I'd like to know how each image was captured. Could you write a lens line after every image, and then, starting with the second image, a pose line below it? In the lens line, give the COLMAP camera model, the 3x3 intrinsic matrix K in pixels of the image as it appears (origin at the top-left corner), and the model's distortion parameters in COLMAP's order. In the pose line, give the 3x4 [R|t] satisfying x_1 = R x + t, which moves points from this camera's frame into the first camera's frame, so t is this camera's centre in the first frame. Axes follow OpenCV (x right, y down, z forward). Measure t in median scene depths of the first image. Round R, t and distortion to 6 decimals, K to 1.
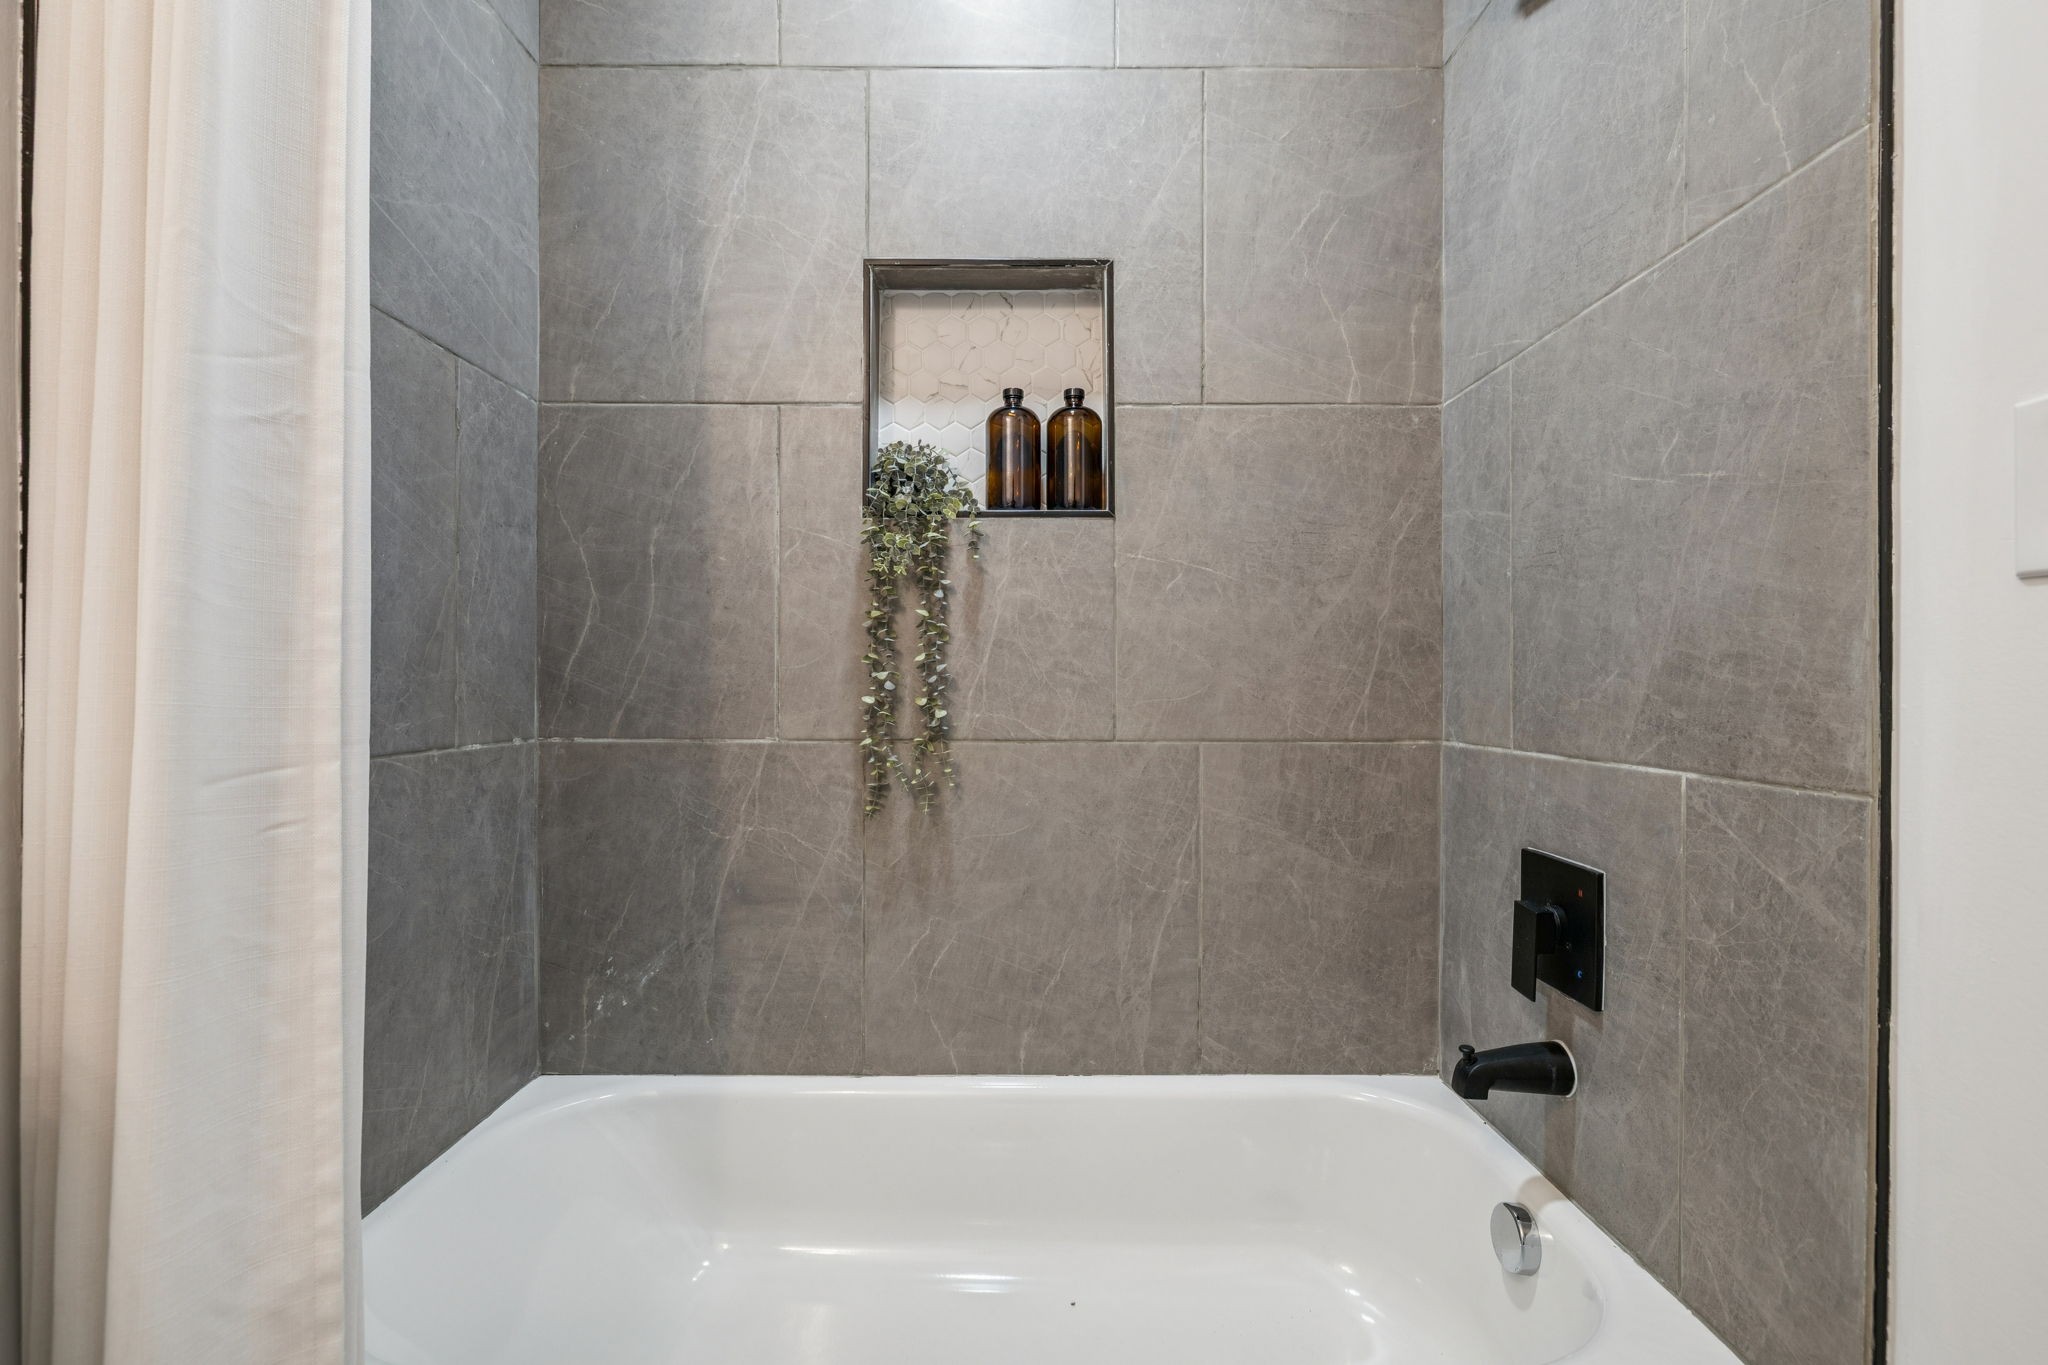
lens RADIAL K [[926.2, 0, 1024.6], [0, 926.2, 689.0], [0, 0, 1]] dist [-0.001449, -0.000241]
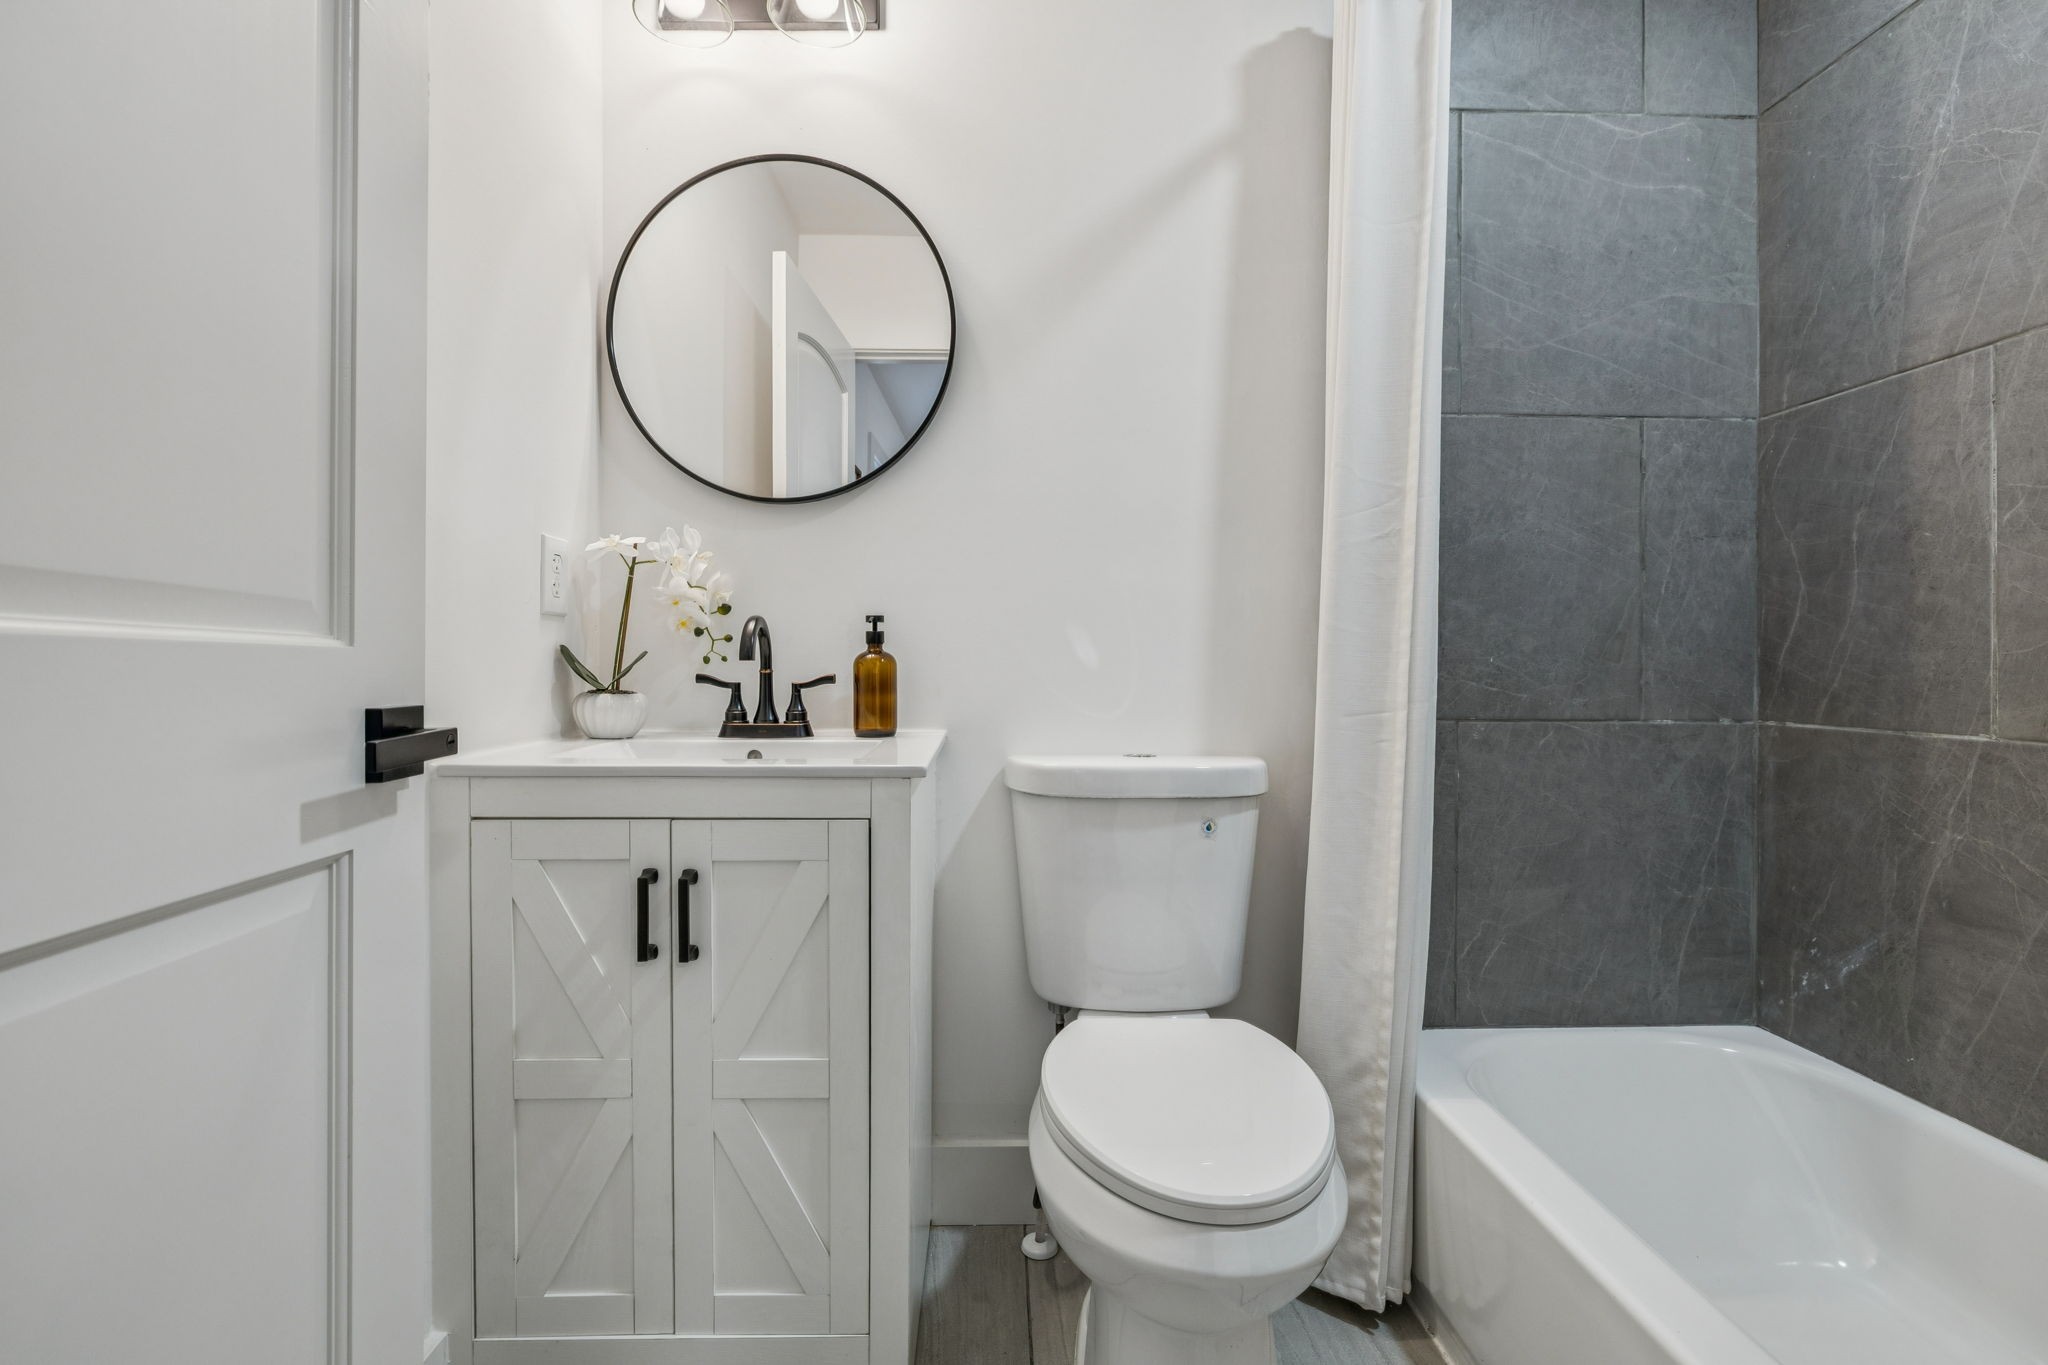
lens RADIAL K [[1032.5, 0, 1023.4], [0, 1032.5, 670.8], [0, 0, 1]] dist [0.000057, 0.017959]
pose [[0.018853, -0.000891, -0.999822, 0.694311], [-0.010605, 0.999943, -0.001091, 0.003858], [0.999766, 0.010624, 0.018842, 0.096135]]
